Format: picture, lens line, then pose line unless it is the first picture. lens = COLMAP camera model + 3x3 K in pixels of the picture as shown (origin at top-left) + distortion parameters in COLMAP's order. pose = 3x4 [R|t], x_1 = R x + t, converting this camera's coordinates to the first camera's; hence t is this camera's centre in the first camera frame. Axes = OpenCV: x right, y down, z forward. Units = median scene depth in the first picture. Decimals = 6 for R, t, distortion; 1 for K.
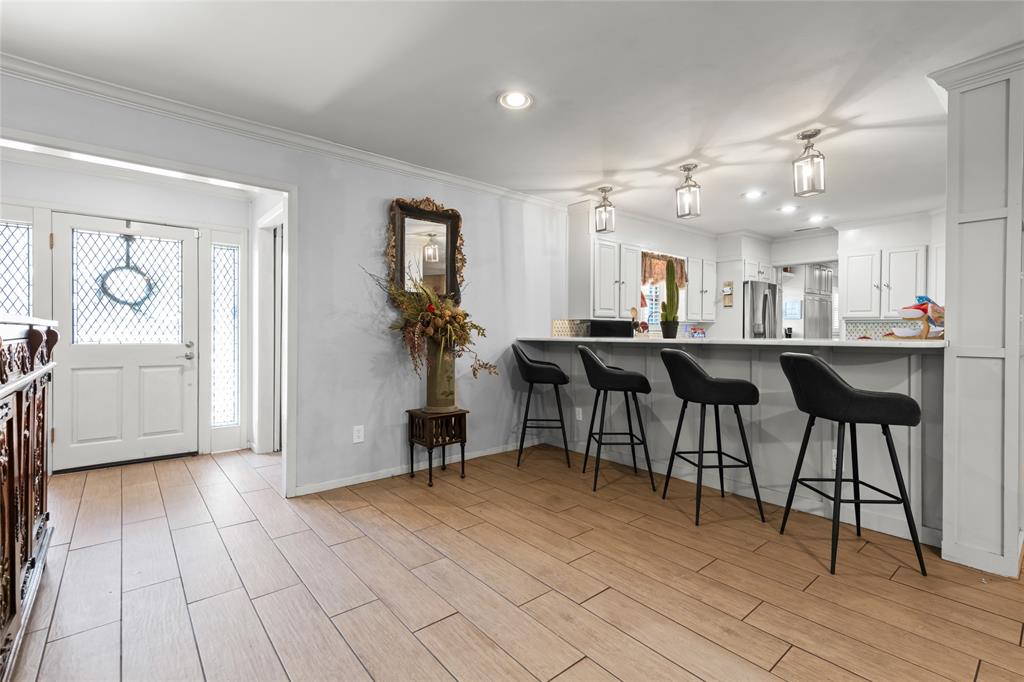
lens RADIAL K [[459.9, 0, 517.5], [0, 459.9, 333.2], [0, 0, 1]] dist [0.015614, -0.000005]
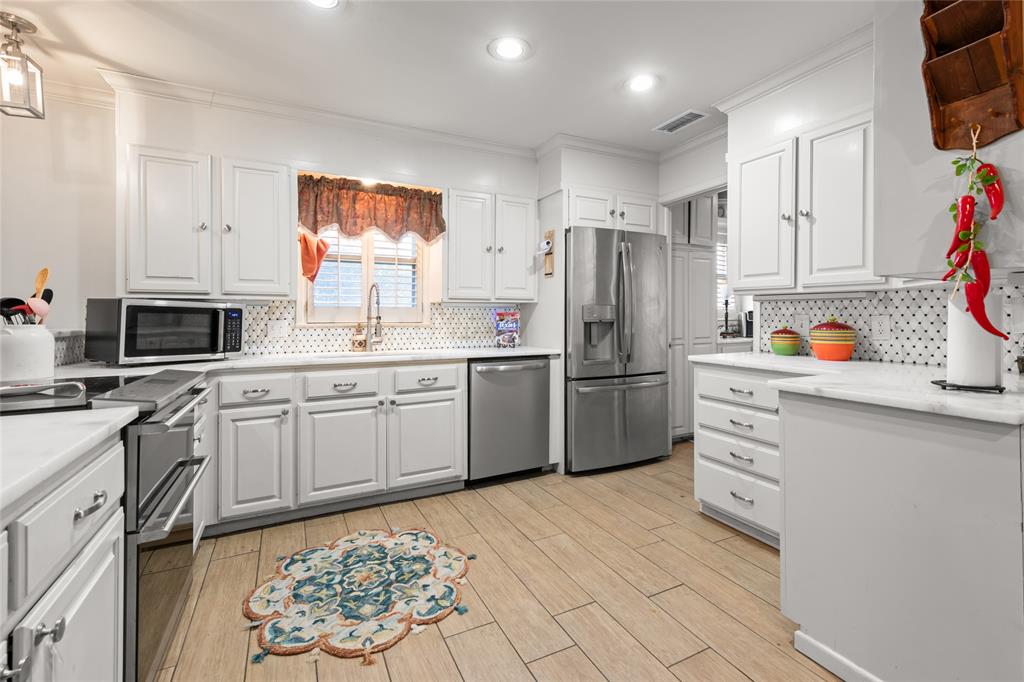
lens RADIAL K [[446.2, 0, 516.0], [0, 446.2, 312.2], [0, 0, 1]] dist [0.014449, -0.000314]
pose [[0.971690, -0.003935, -0.236229, 0.962577], [0.000577, 0.999898, -0.014281, -0.006634], [0.236261, 0.013740, 0.971593, 0.802402]]
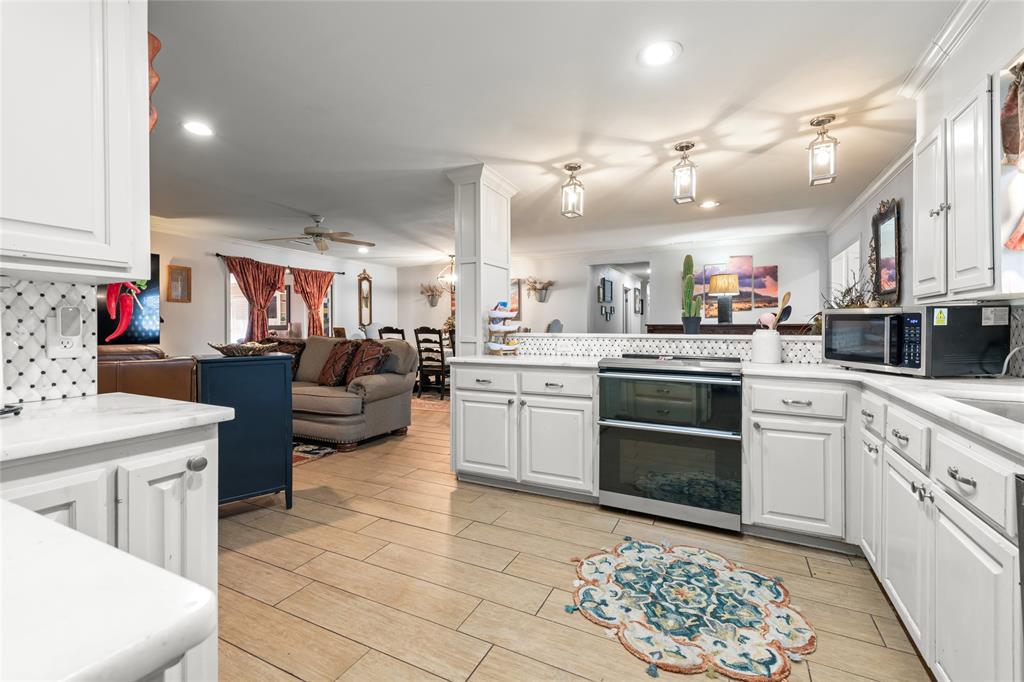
lens RADIAL K [[441.9, 0, 514.6], [0, 441.9, 330.4], [0, 0, 1]] dist [0.003475, -0.000066]
pose [[-0.920407, 0.002047, -0.390957, 1.039851], [-0.002023, 0.999948, 0.009998, -0.005365], [0.390957, 0.009993, -0.920355, 1.710092]]
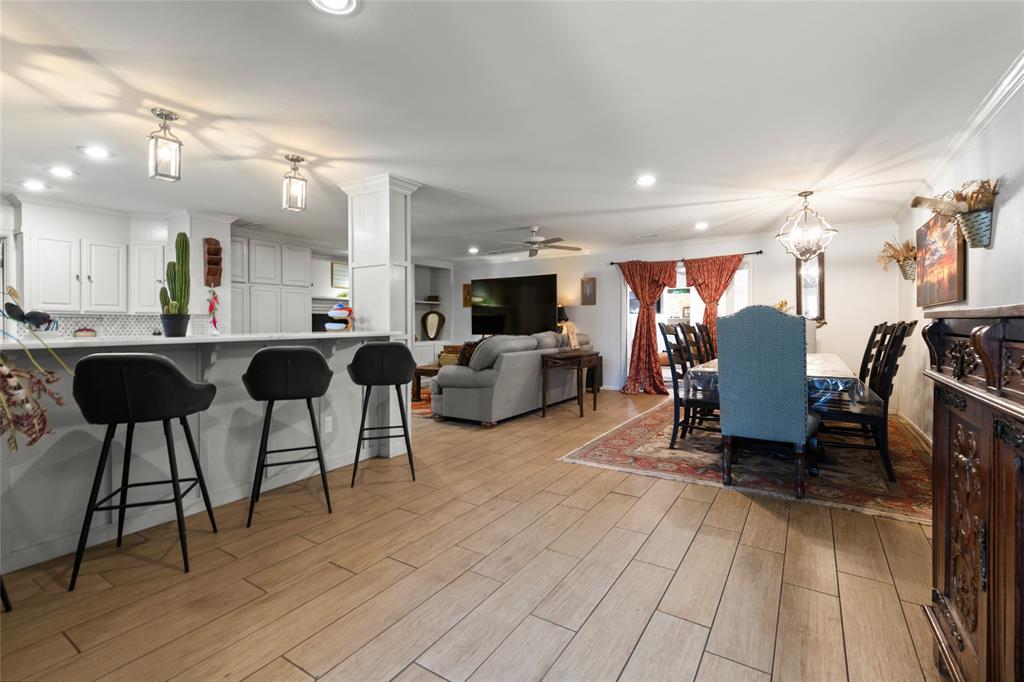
lens RADIAL K [[456.6, 0, 513.8], [0, 456.6, 328.6], [0, 0, 1]] dist [0.003483, 0.000216]
pose [[-0.288075, -0.009512, 0.957561, -0.543110], [0.009245, 0.999876, 0.012714, -0.006510], [-0.957563, 0.012515, -0.287952, 0.682886]]
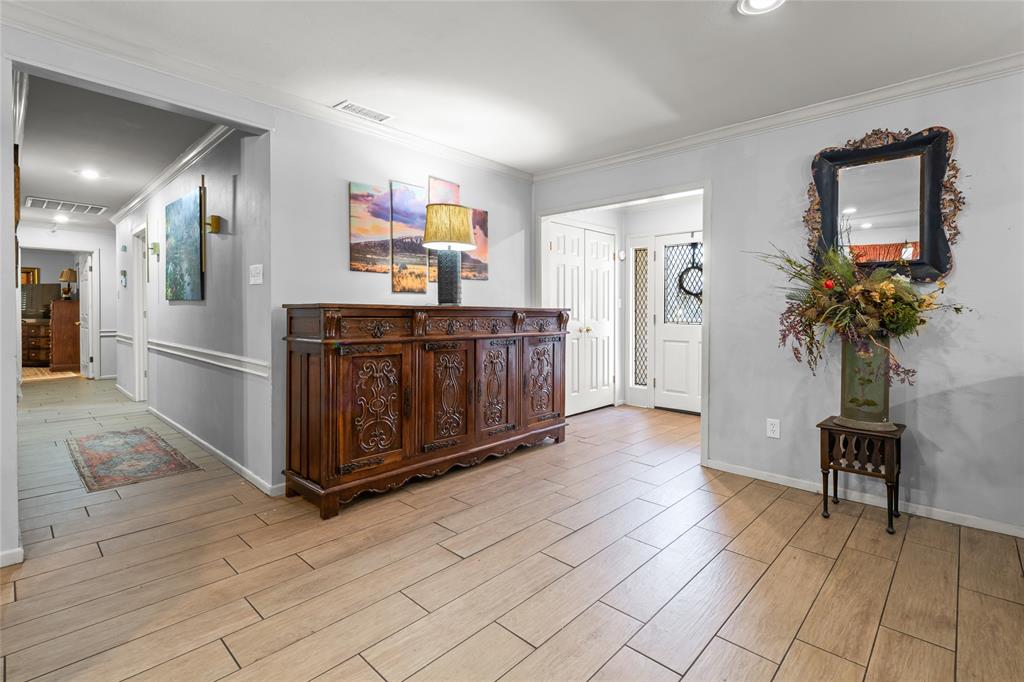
lens RADIAL K [[471.2, 0, 515.3], [0, 471.2, 317.5], [0, 0, 1]] dist [-0.000047, -0.000542]
pose [[0.114455, 0.005625, -0.993412, 0.505152], [-0.010415, 0.999936, 0.004462, 0.002503], [0.993374, 0.009836, 0.114506, 0.380661]]
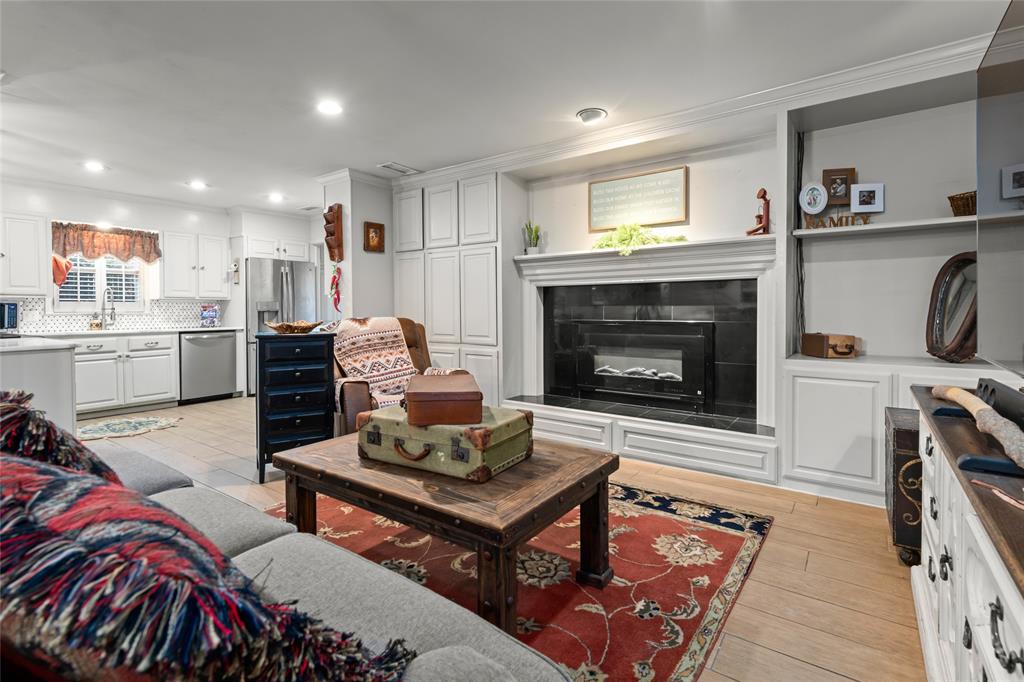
lens RADIAL K [[471.2, 0, 515.3], [0, 471.2, 317.5], [0, 0, 1]] dist [-0.000047, -0.000542]
pose [[0.967672, -0.009568, 0.252029, 1.363608], [0.006294, 0.999885, 0.013797, 0.006693], [-0.252132, -0.011765, 0.967621, -0.198383]]
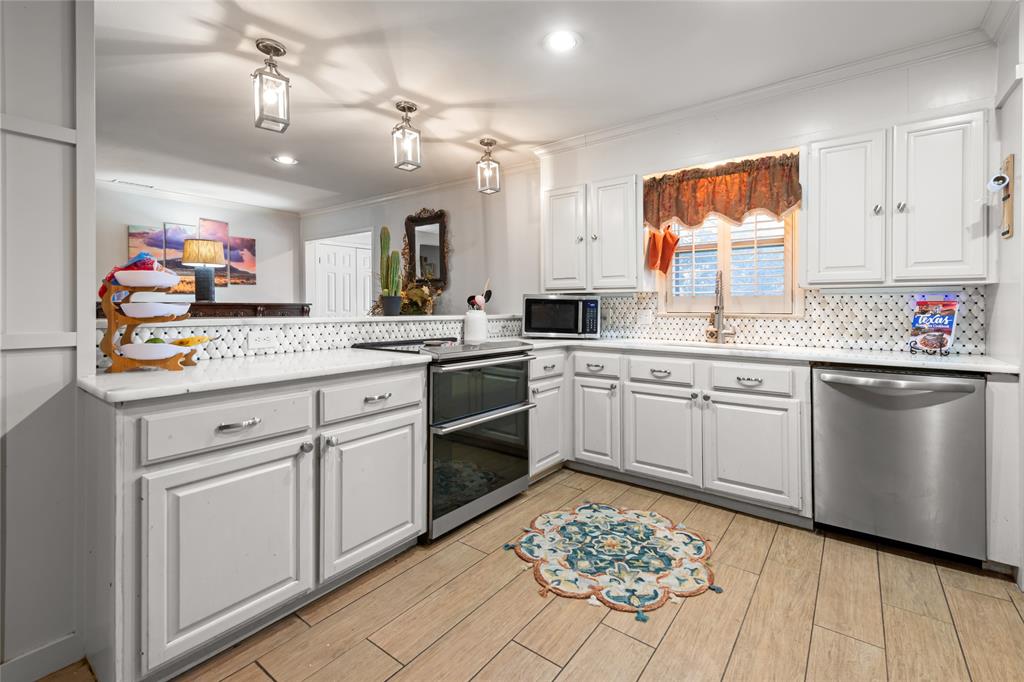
lens RADIAL K [[450.3, 0, 522.9], [0, 450.3, 305.3], [0, 0, 1]] dist [0.011212, -0.000250]
pose [[0.227222, -0.003394, -0.973837, 1.218134], [-0.007193, 0.999961, -0.005164, -0.005813], [0.973816, 0.008178, 0.227189, 1.045219]]
